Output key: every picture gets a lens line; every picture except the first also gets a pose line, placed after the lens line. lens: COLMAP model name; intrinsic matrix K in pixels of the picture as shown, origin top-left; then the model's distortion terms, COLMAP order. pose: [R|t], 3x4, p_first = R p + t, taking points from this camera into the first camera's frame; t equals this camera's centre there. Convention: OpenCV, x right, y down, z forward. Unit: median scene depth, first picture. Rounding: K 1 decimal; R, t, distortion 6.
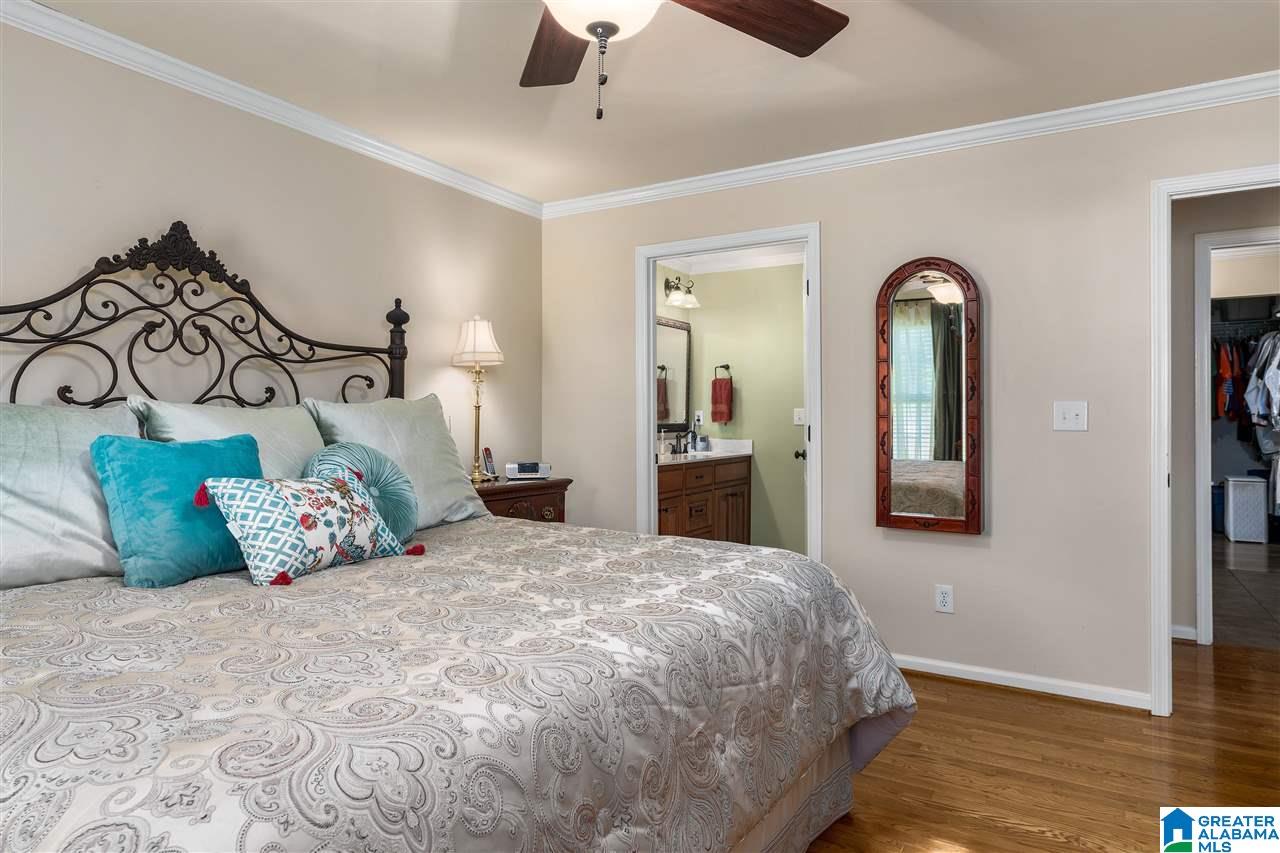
lens RADIAL K [[771.4, 0, 638.7], [0, 771.4, 422.0], [0, 0, 1]] dist [-0.015970, 0.001095]
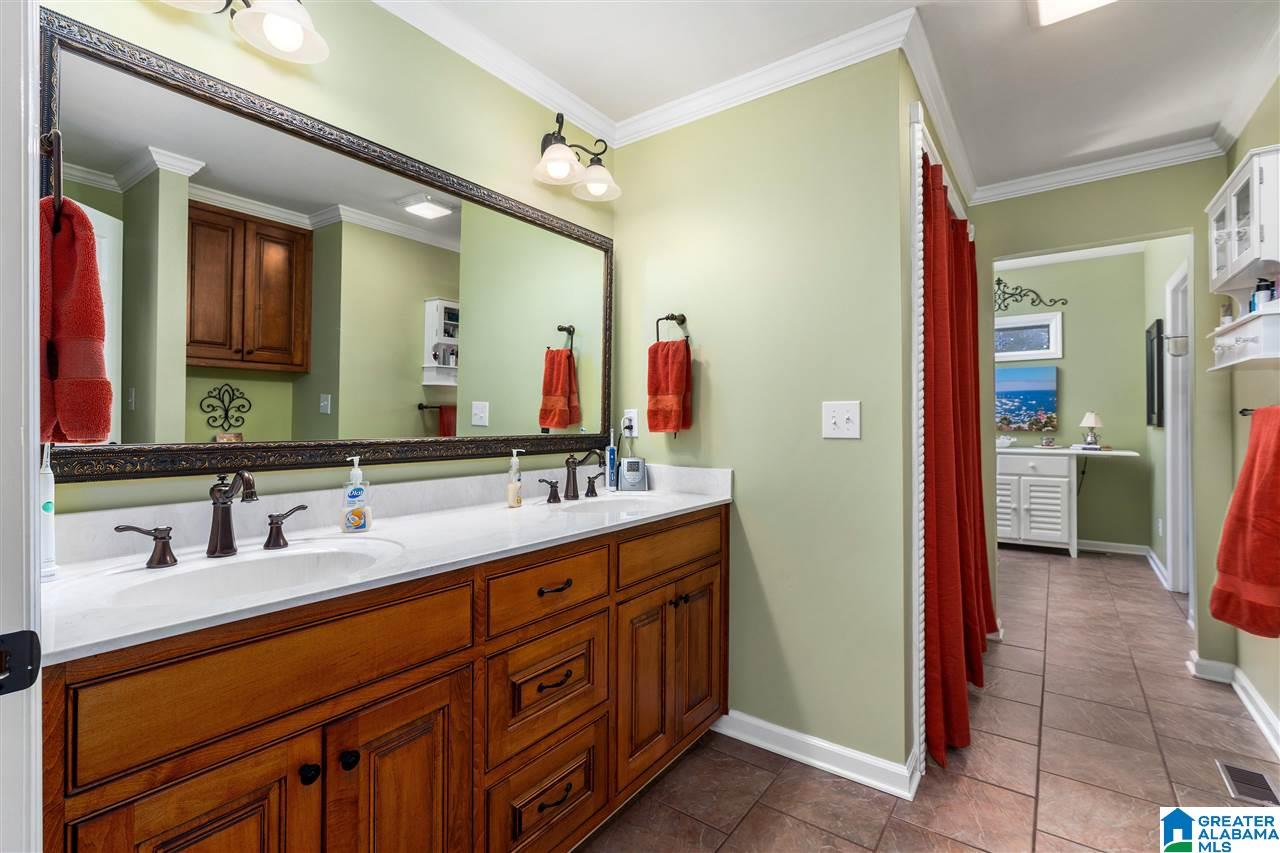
lens RADIAL K [[575.7, 0, 635.9], [0, 575.7, 418.9], [0, 0, 1]] dist [-0.001040, 0.000129]
pose [[0.993559, -0.001179, -0.113307, 0.127811], [-0.000913, 0.999830, -0.018406, -0.001364], [0.113309, 0.018391, 0.993390, 0.640290]]
